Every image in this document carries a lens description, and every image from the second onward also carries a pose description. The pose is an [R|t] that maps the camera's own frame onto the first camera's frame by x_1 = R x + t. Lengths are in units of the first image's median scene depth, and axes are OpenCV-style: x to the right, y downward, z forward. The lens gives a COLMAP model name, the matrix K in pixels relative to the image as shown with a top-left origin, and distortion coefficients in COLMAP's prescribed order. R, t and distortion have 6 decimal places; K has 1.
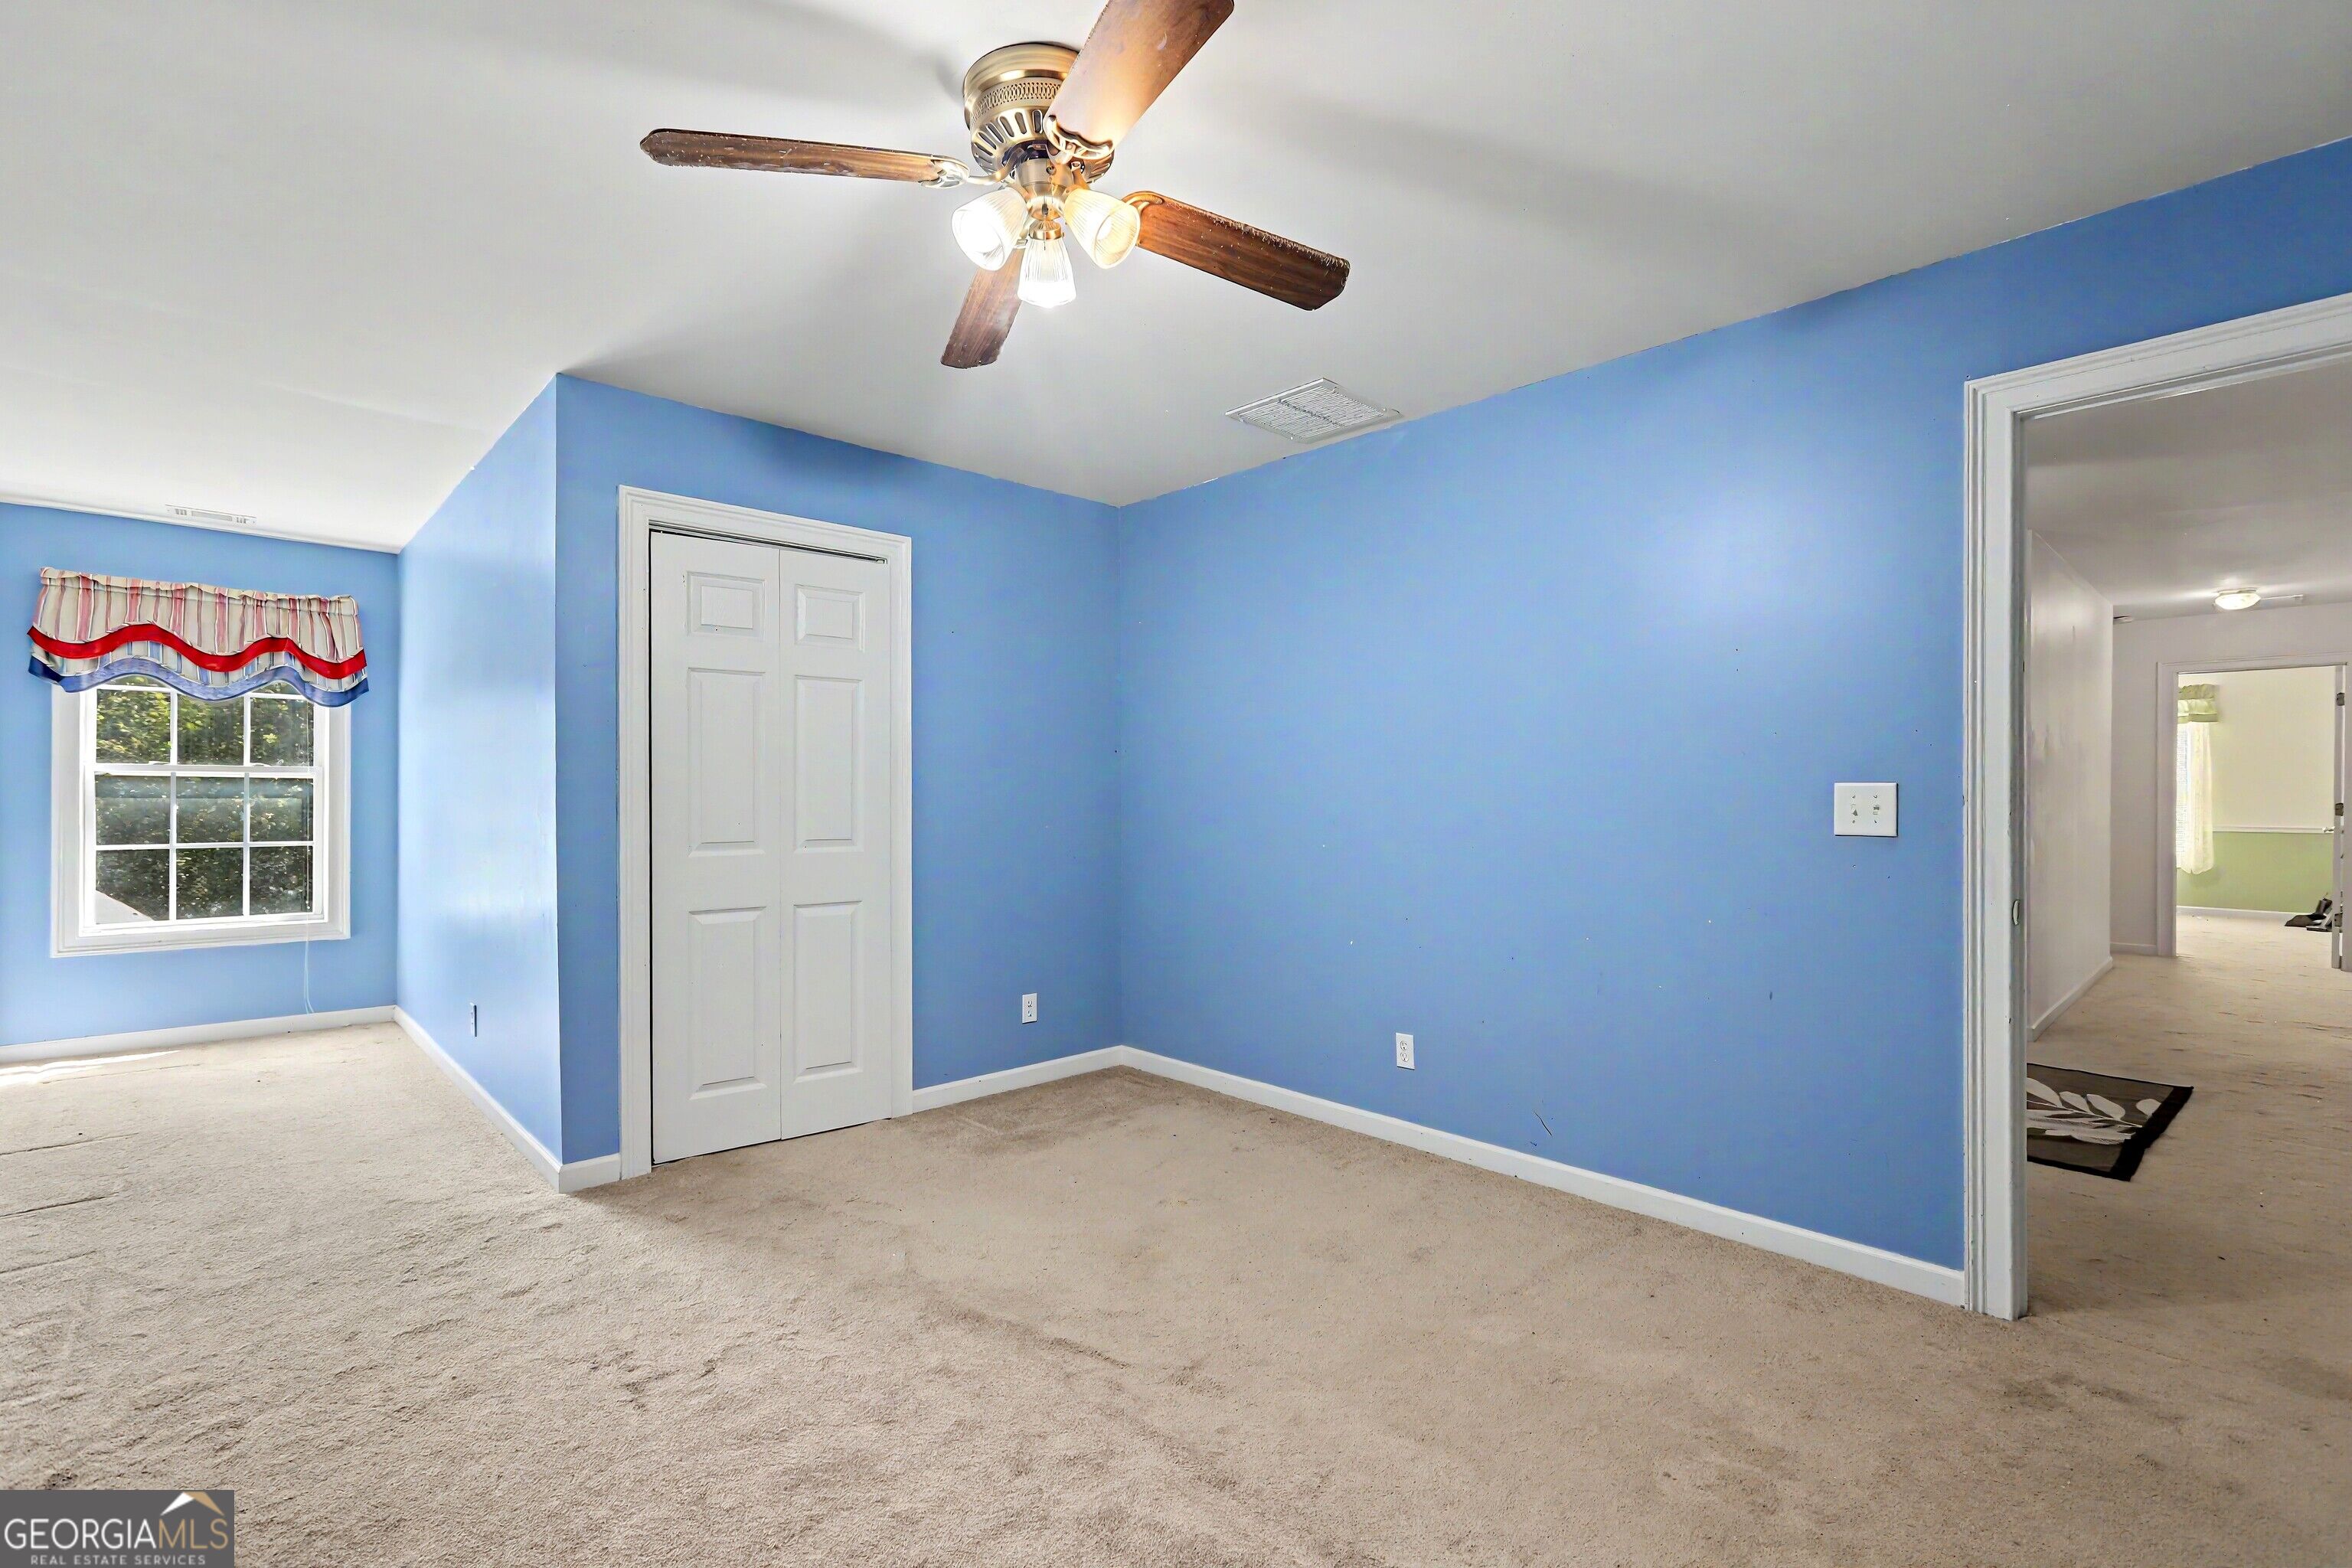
lens RADIAL K [[1077.8, 0, 1171.0], [0, 1077.8, 791.3], [0, 0, 1]] dist [-0.000886, -0.000040]
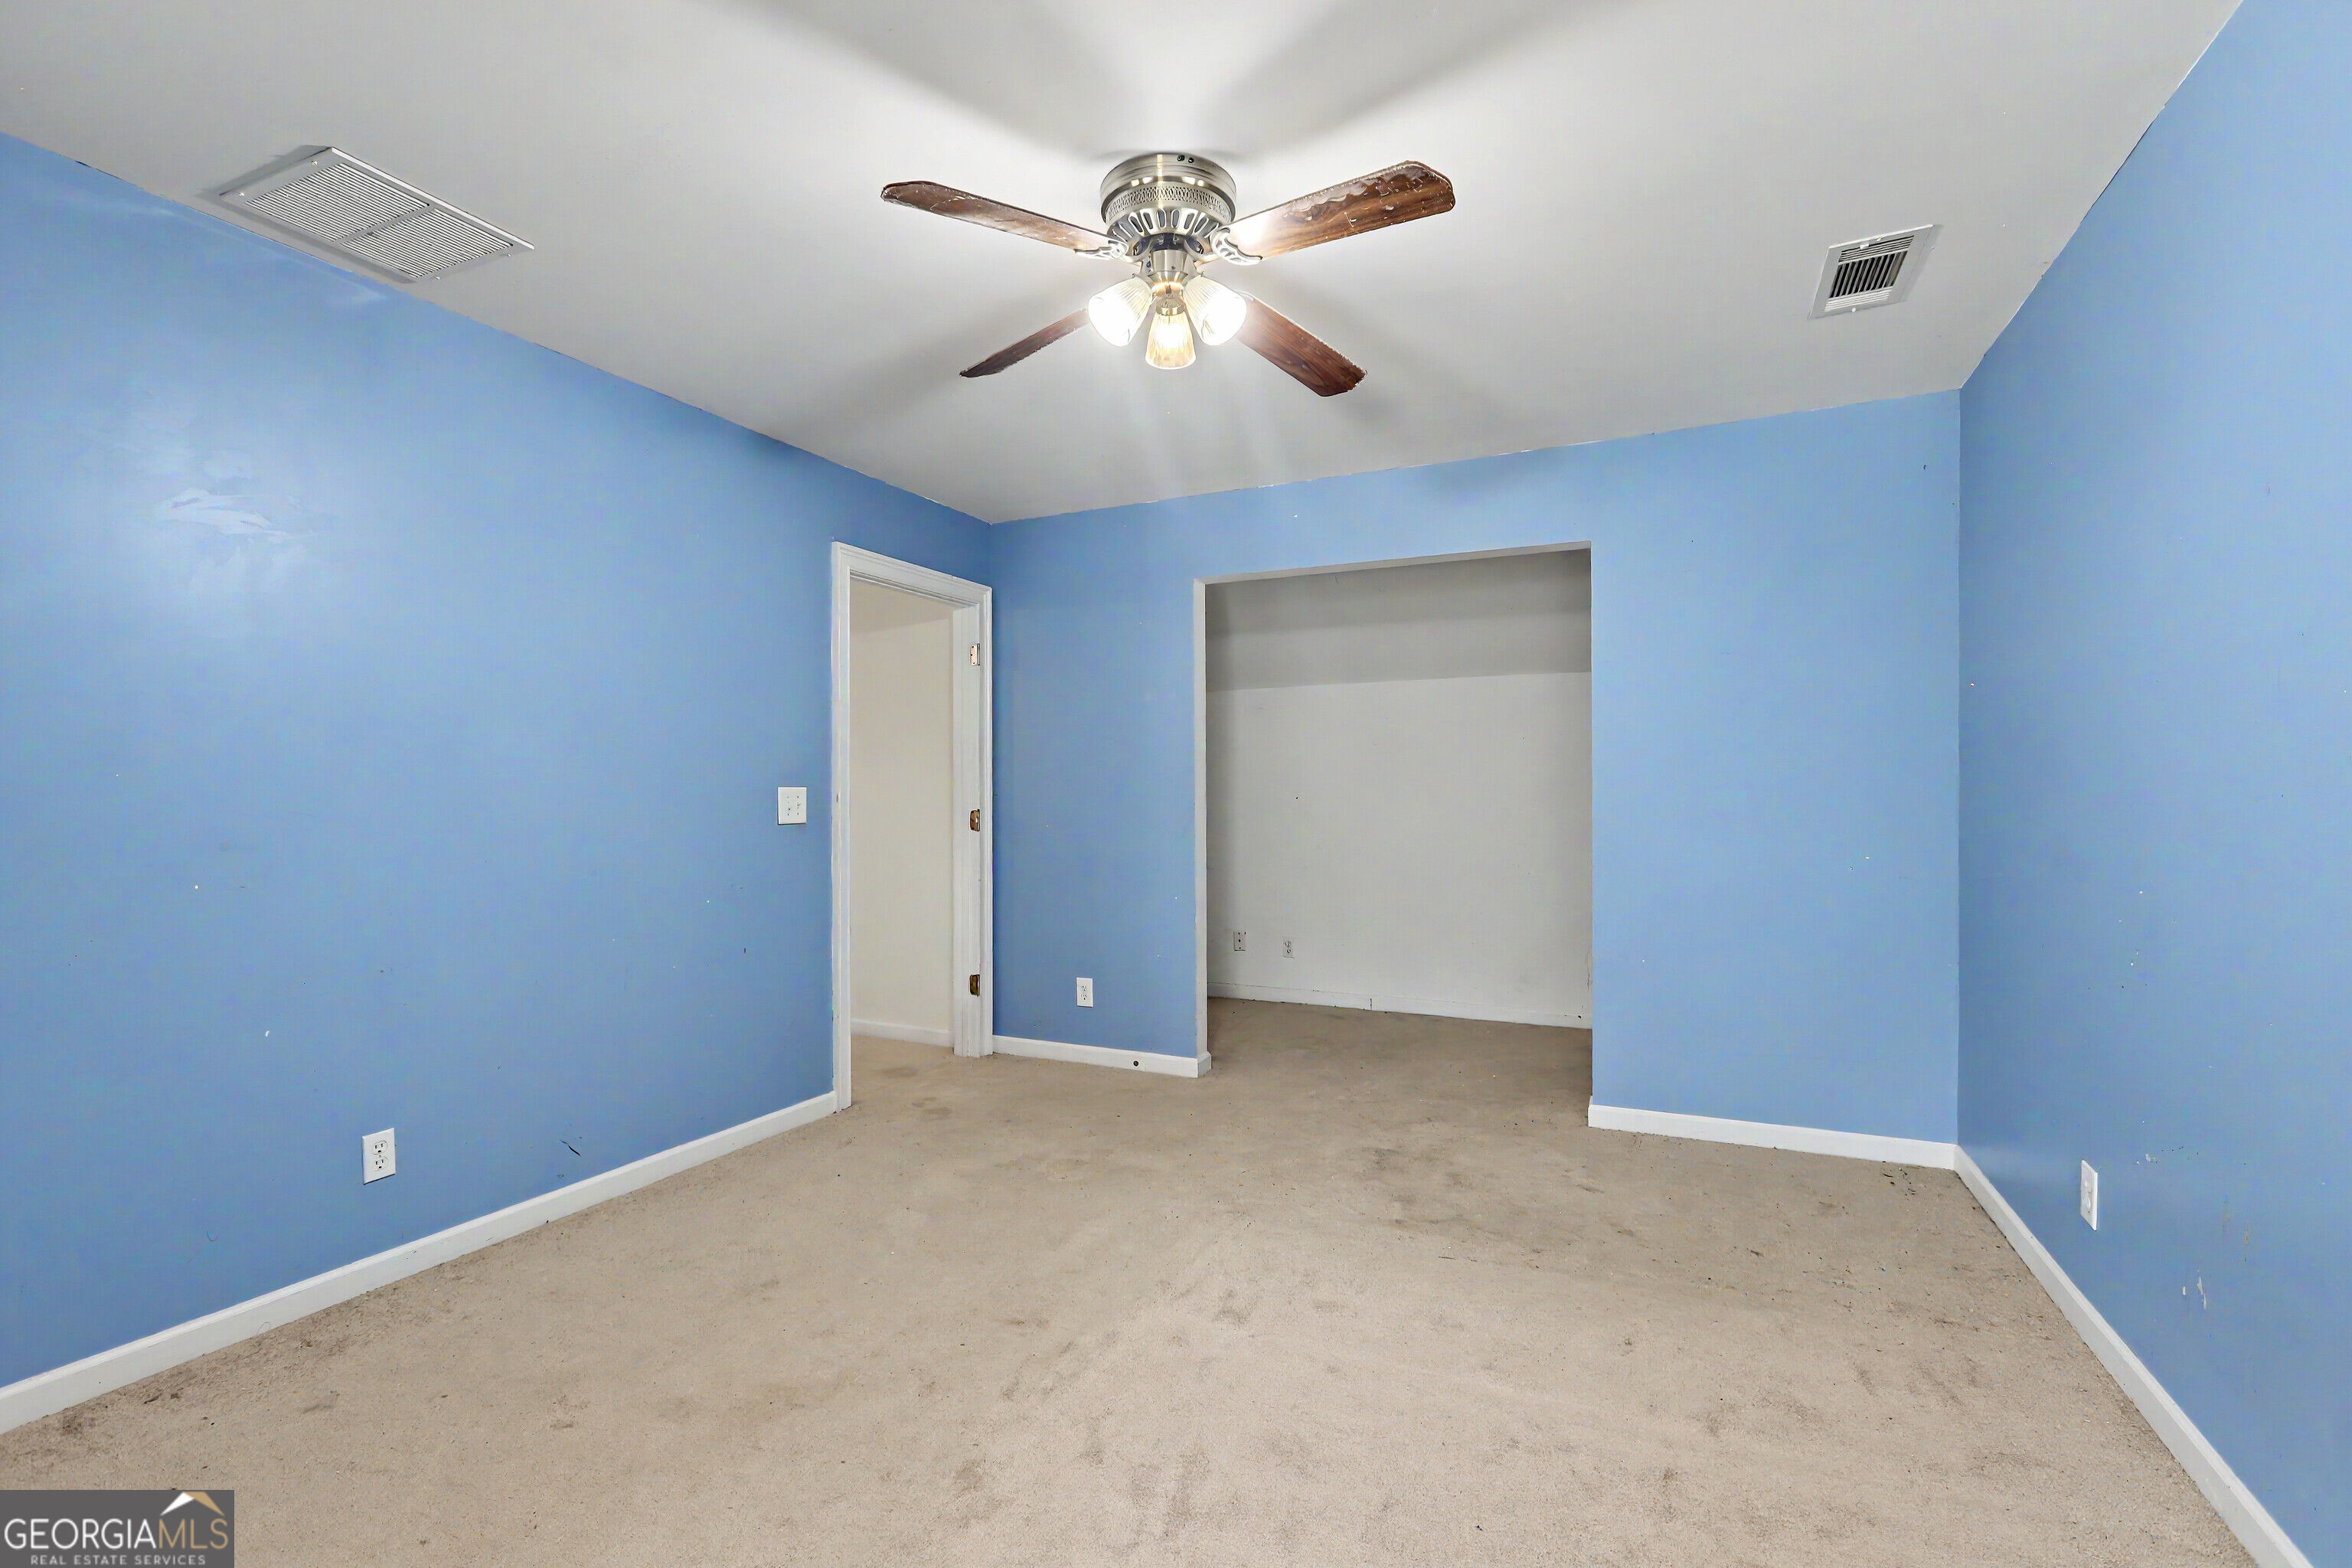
lens RADIAL K [[1077.8, 0, 1158.0], [0, 1077.8, 788.0], [0, 0, 1]] dist [-0.000886, -0.000040]
pose [[-0.372743, 0.005218, 0.927920, -0.876810], [0.002711, 0.999986, -0.004535, 0.000292], [-0.927931, 0.000825, -0.372752, 1.066311]]
